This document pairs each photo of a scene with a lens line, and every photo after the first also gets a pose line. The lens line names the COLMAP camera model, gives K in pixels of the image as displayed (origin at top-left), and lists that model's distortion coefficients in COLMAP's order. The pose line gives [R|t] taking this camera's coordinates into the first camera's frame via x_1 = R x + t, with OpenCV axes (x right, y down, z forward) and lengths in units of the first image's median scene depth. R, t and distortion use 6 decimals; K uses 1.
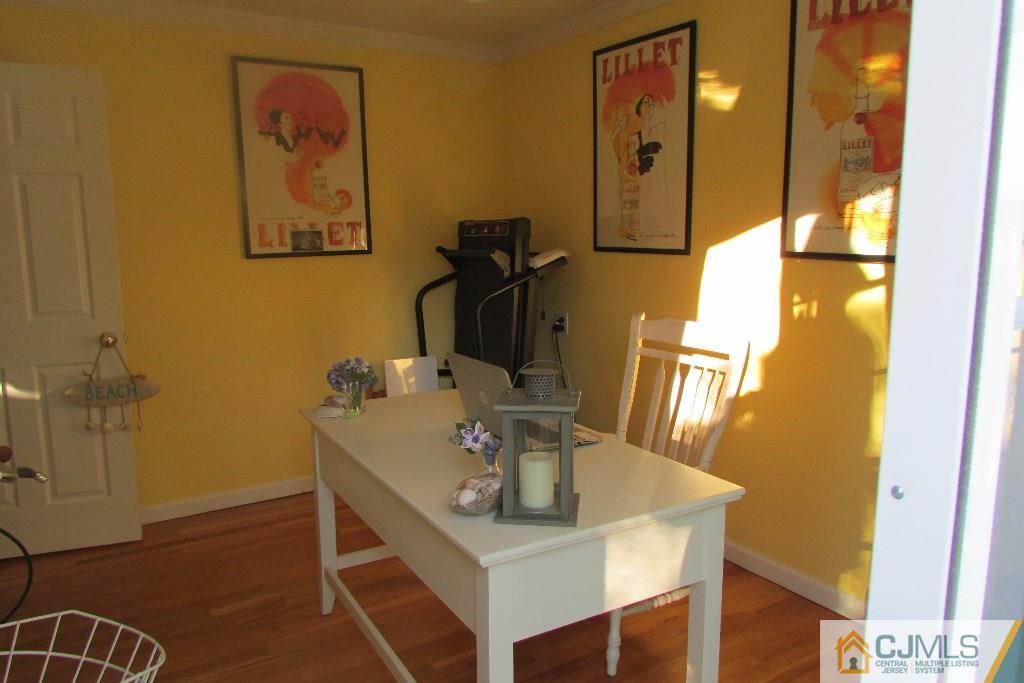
lens RADIAL K [[738.0, 0, 510.3], [0, 738.0, 334.7], [0, 0, 1]] dist [-0.011967, -0.002722]
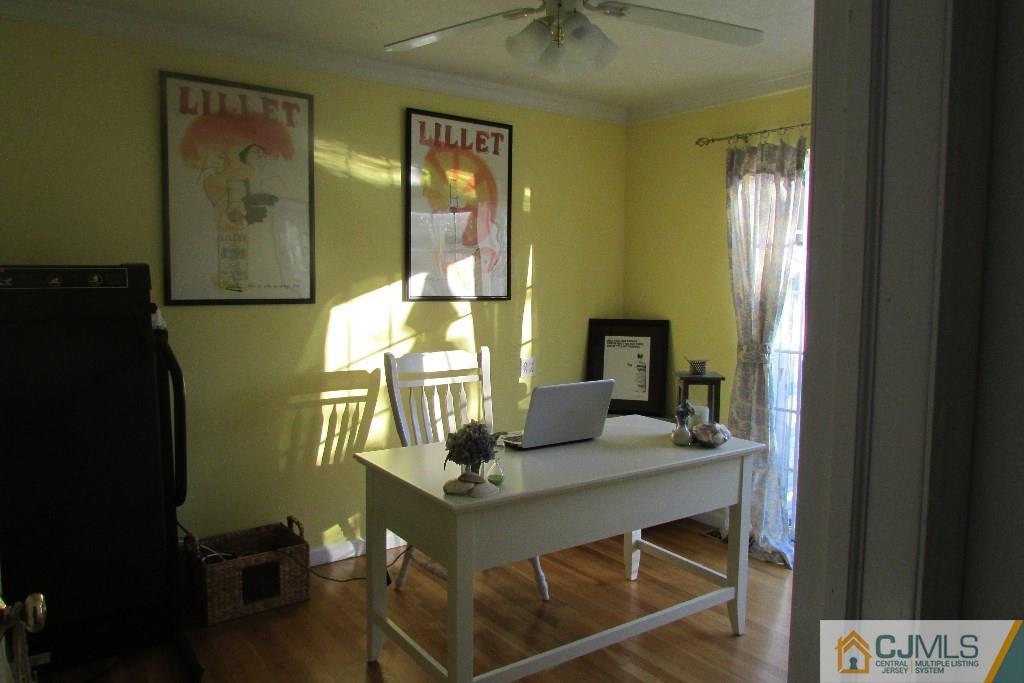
lens RADIAL K [[738.0, 0, 510.3], [0, 738.0, 334.7], [0, 0, 1]] dist [-0.011967, -0.002722]
pose [[-0.079722, -0.076200, 0.993900, -0.861596], [0.132728, 0.987384, 0.086346, -0.116245], [-0.987941, 0.138803, -0.068602, 0.780728]]
